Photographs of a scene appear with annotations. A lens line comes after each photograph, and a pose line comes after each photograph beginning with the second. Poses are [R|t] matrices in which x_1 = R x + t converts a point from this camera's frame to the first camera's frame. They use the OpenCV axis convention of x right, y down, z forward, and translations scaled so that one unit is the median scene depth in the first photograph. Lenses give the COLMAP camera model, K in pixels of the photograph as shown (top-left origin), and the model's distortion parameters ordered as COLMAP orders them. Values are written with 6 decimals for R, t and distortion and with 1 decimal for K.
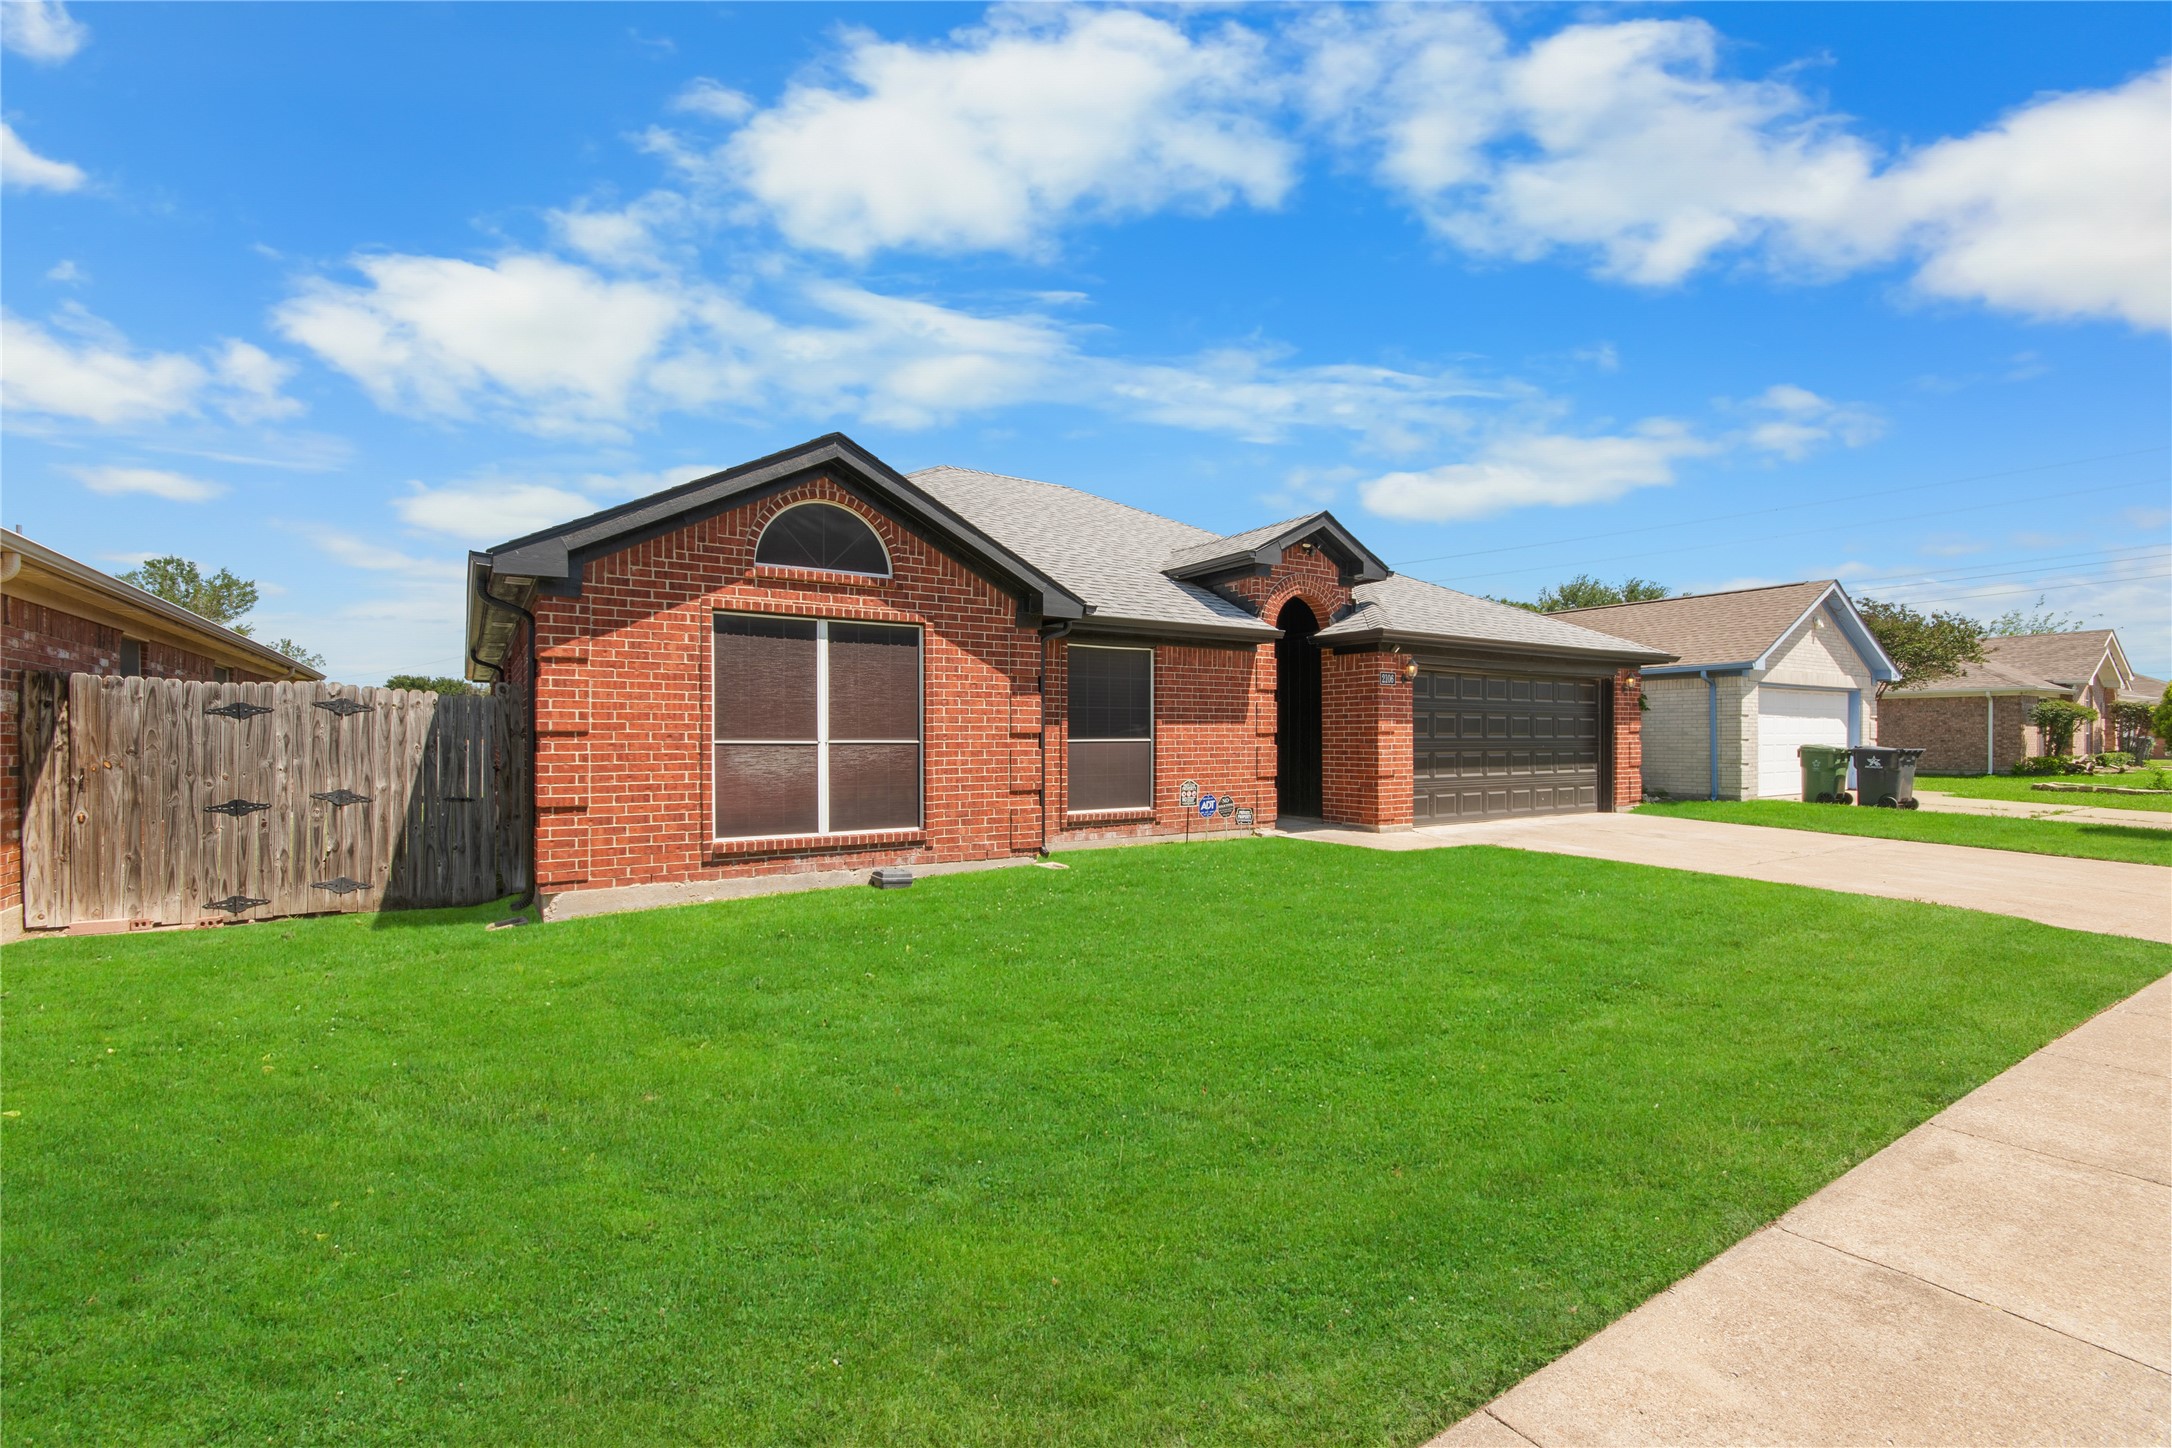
lens RADIAL K [[954.3, 0, 1086.4], [0, 954.3, 735.0], [0, 0, 1]] dist [0.001897, 0.000874]
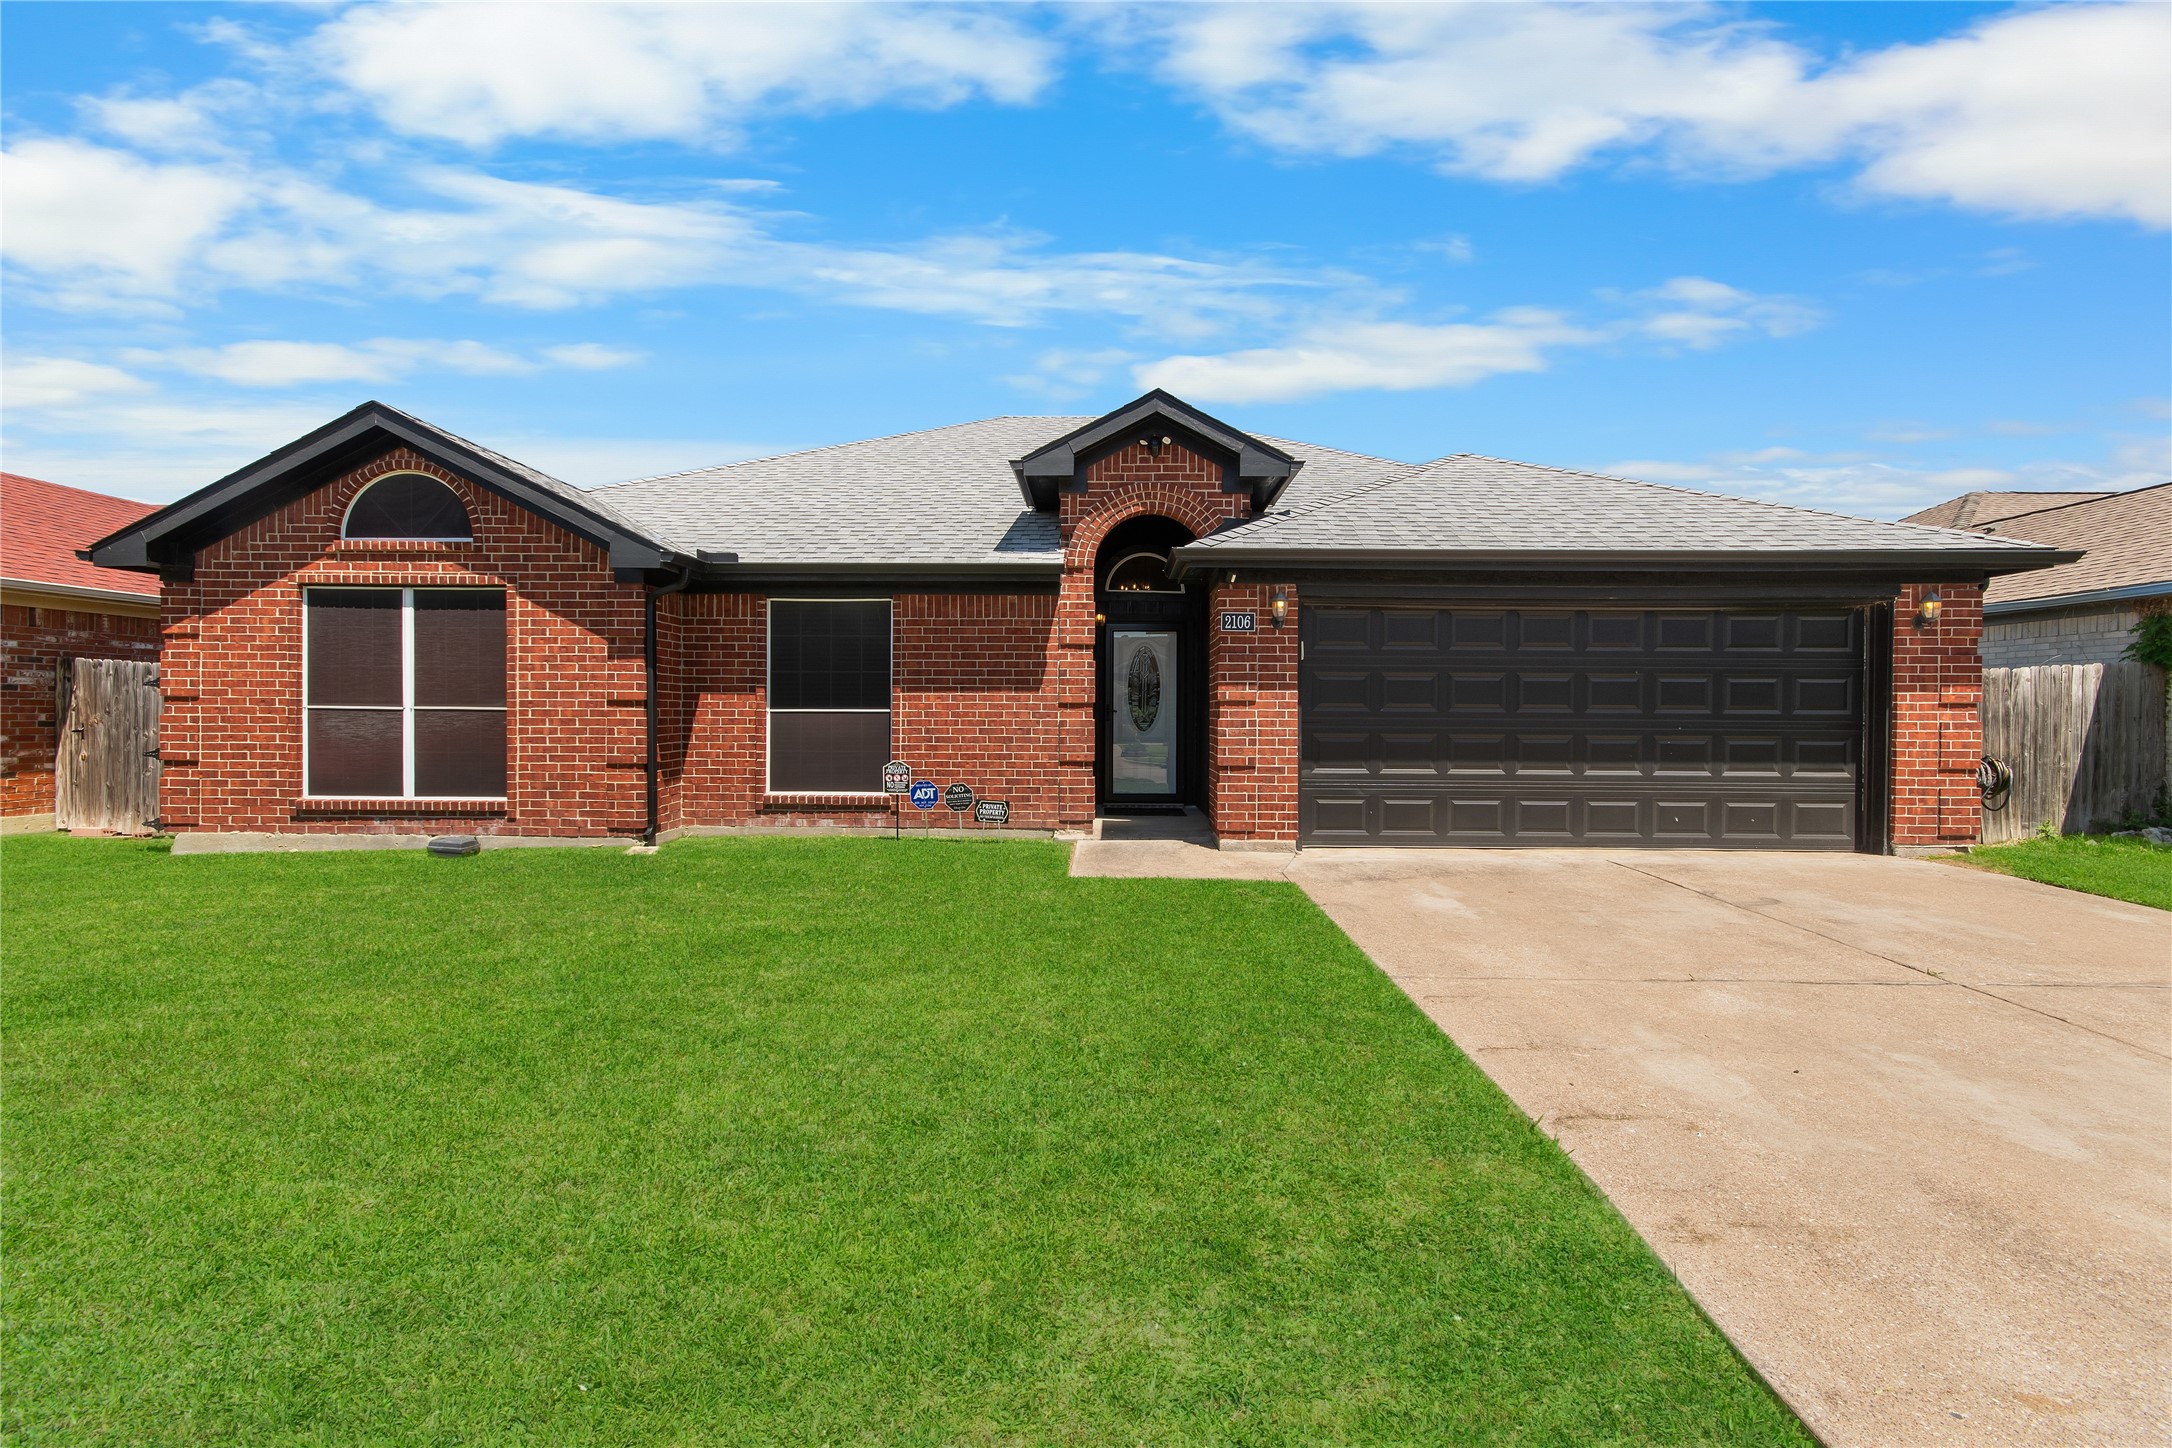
lens RADIAL K [[963.7, 0, 1087.7], [0, 963.7, 716.7], [0, 0, 1]] dist [0.003174, 0.000167]
pose [[0.824474, 0.008677, -0.565833, 0.865942], [-0.005996, 0.999960, 0.006598, 0.005253], [0.565868, -0.002047, 0.824493, 0.534876]]
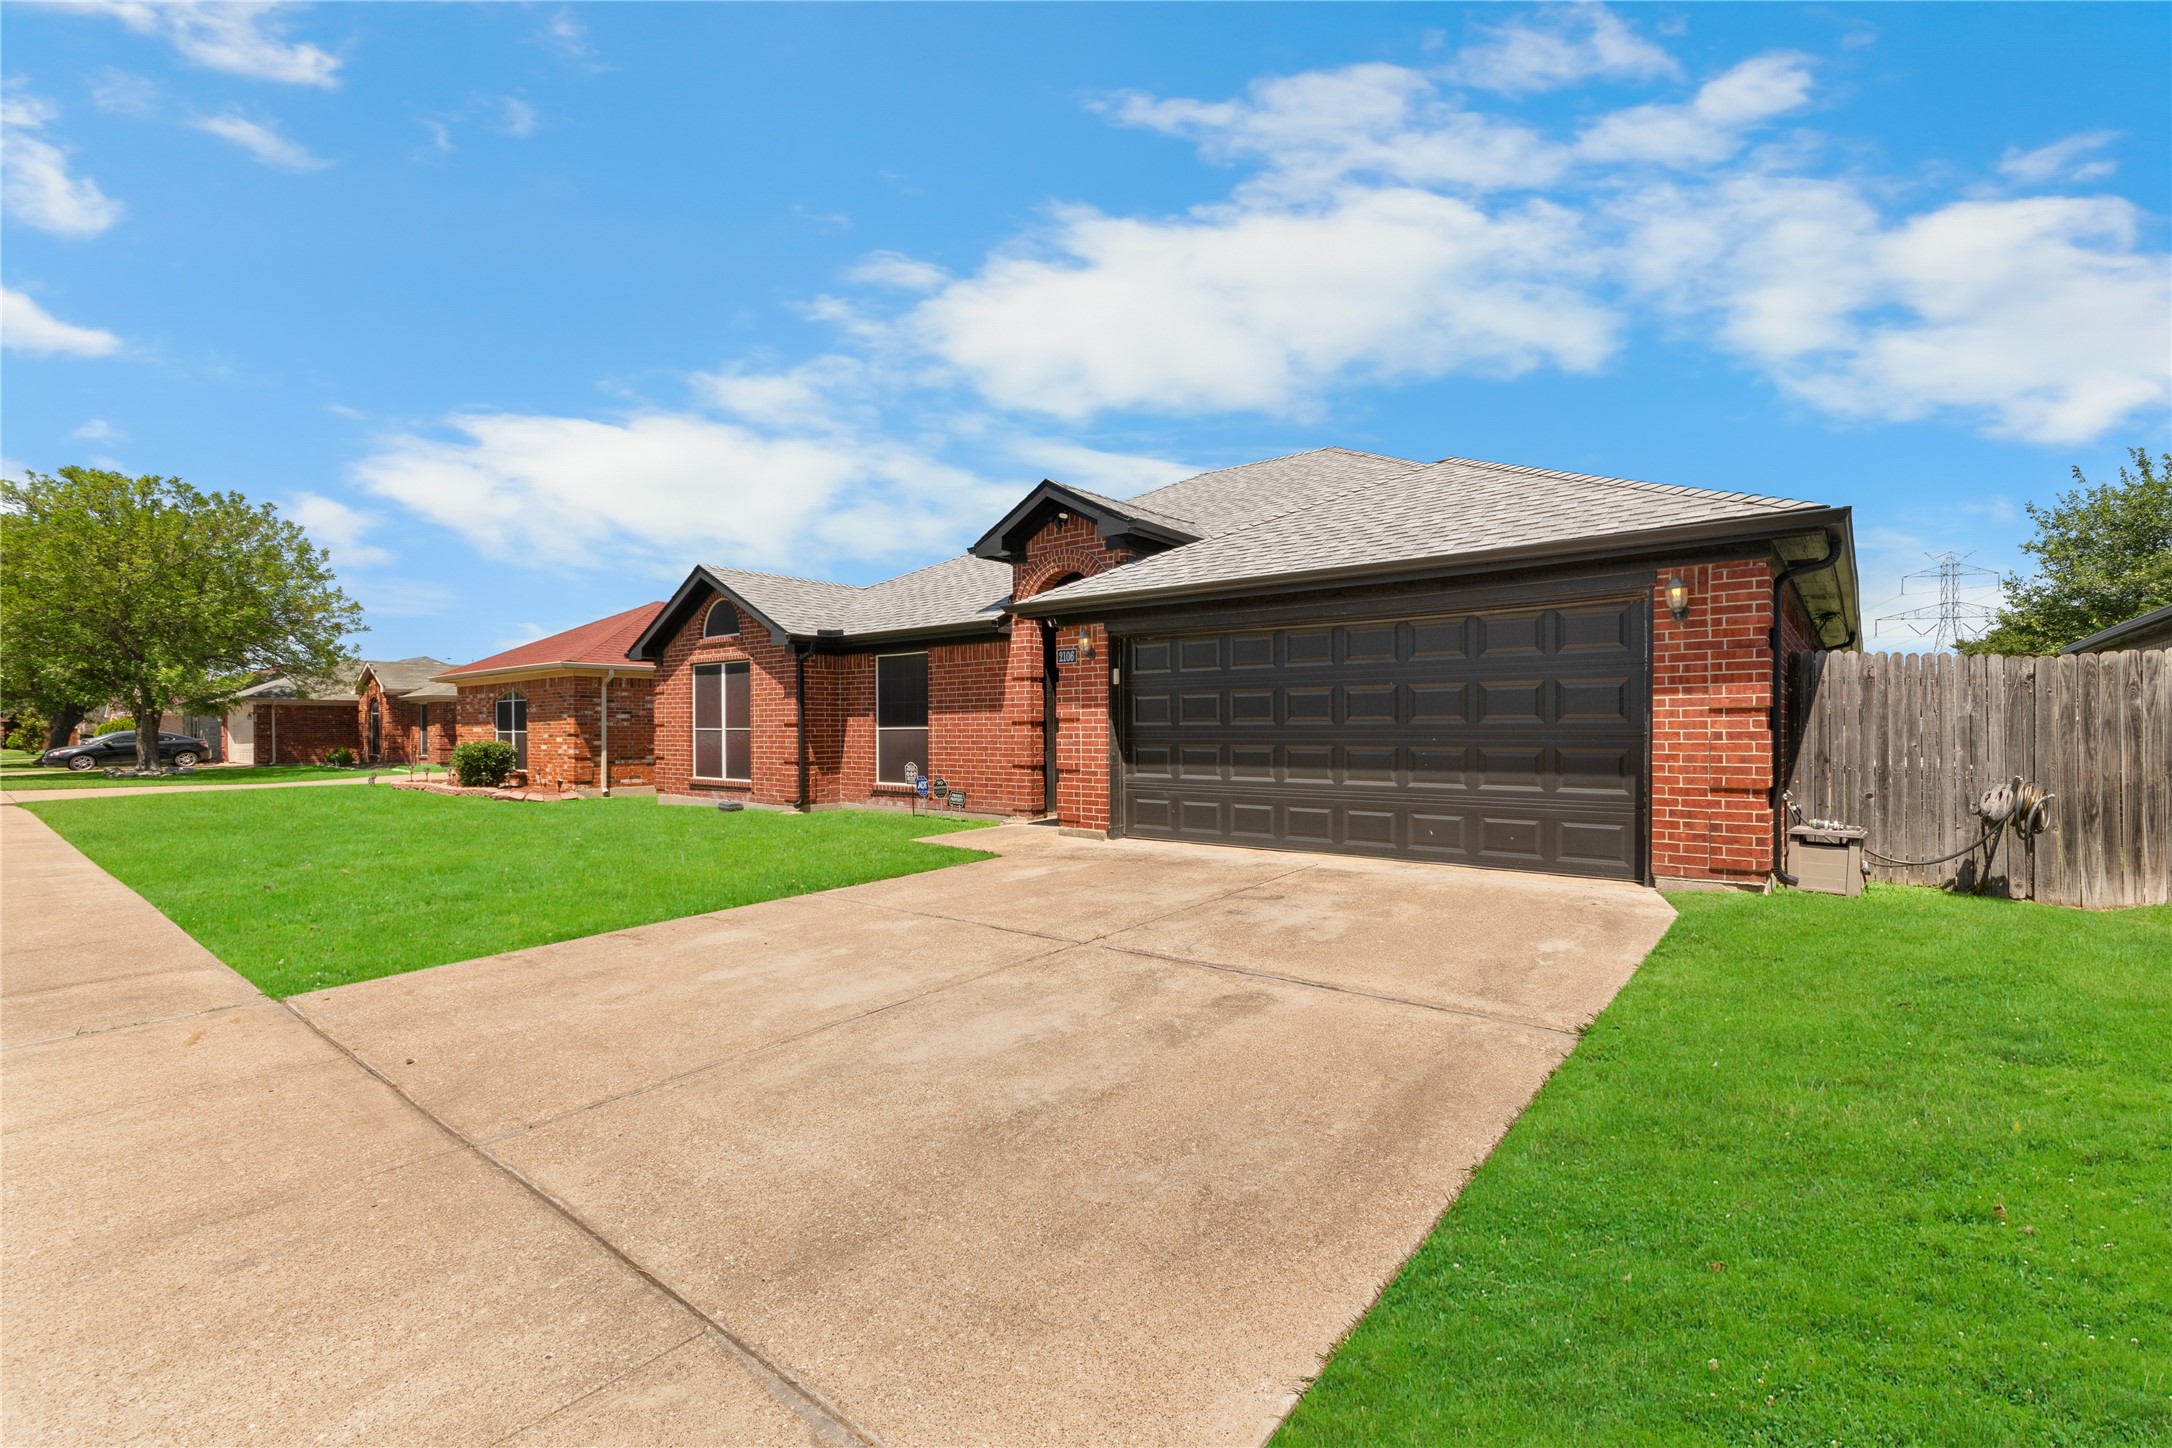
lens RADIAL K [[954.3, 0, 1086.4], [0, 954.3, 735.0], [0, 0, 1]] dist [0.001897, 0.000874]
pose [[0.291807, 0.006370, -0.956456, 1.614980], [0.004505, 0.999958, 0.008034, 0.006634], [0.956467, -0.006654, 0.291766, 1.079828]]
